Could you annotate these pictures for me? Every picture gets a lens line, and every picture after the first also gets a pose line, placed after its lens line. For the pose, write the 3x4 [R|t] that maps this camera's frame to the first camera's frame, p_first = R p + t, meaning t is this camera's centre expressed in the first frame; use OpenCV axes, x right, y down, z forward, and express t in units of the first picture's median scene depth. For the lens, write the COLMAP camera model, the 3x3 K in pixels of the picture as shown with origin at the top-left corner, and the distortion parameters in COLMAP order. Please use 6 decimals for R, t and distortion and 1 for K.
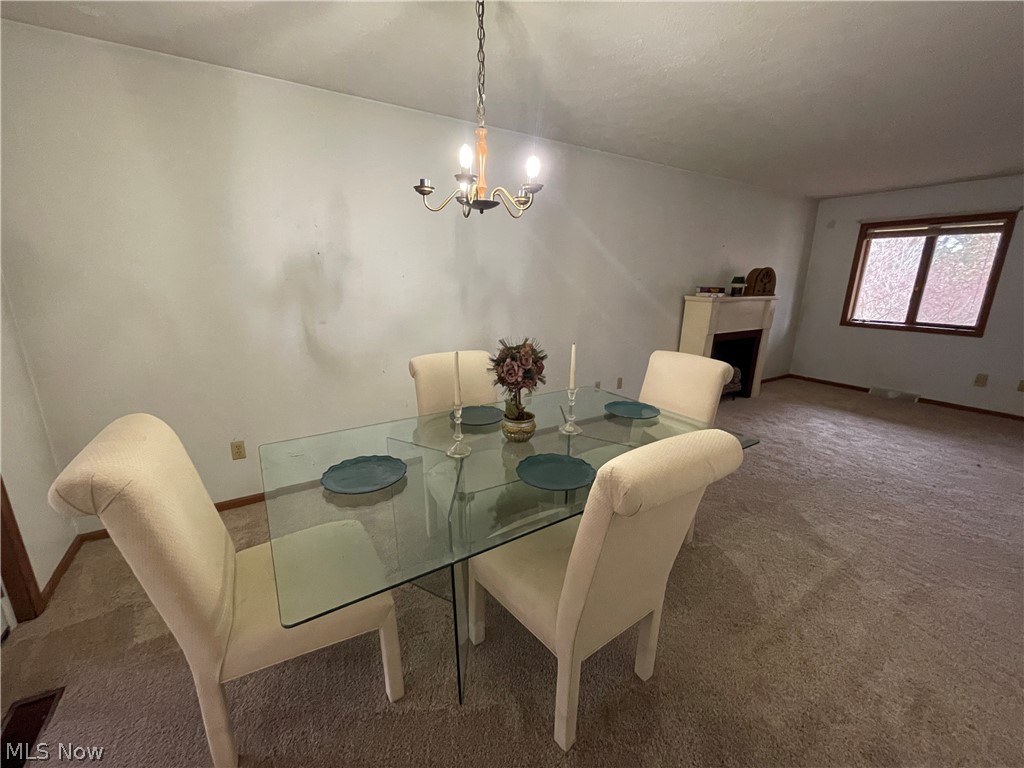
lens RADIAL K [[411.3, 0, 512.0], [0, 411.3, 384.0], [0, 0, 1]] dist [0.000960, 0.000320]
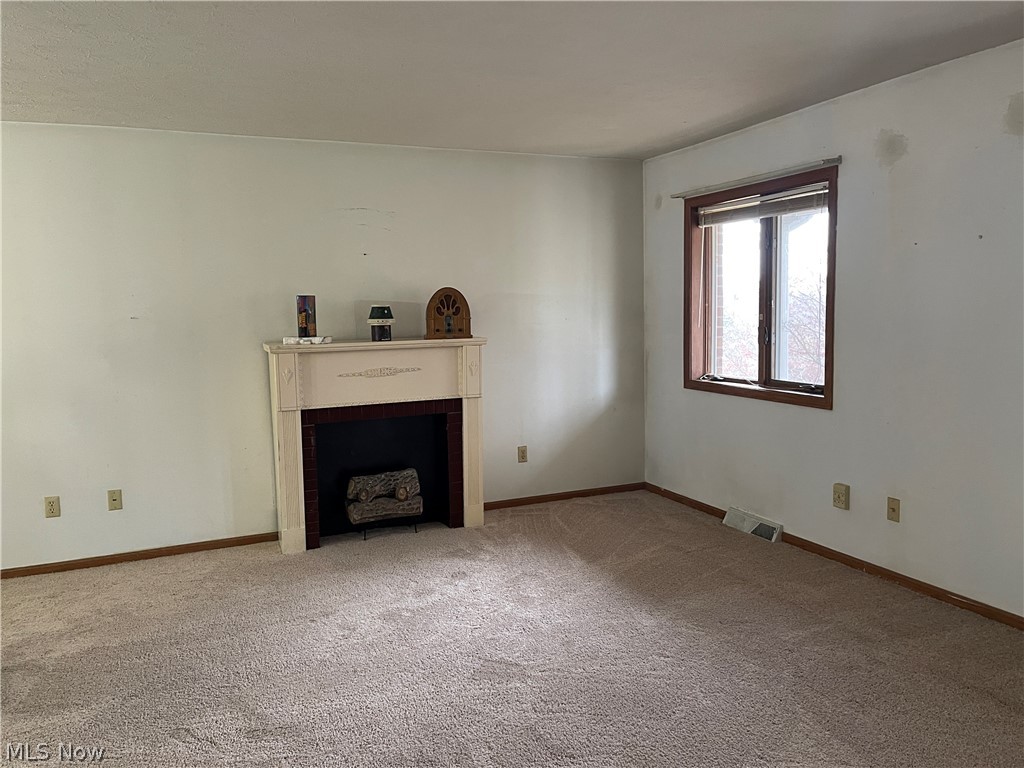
lens RADIAL K [[775.6, 0, 512.0], [0, 775.6, 384.0], [0, 0, 1]] dist [0.091292, -0.128708]
pose [[0.988206, -0.018779, -0.151974, 0.818653], [-0.004141, 0.988812, -0.149112, -0.000882], [0.153074, 0.147983, 0.977072, 0.012942]]
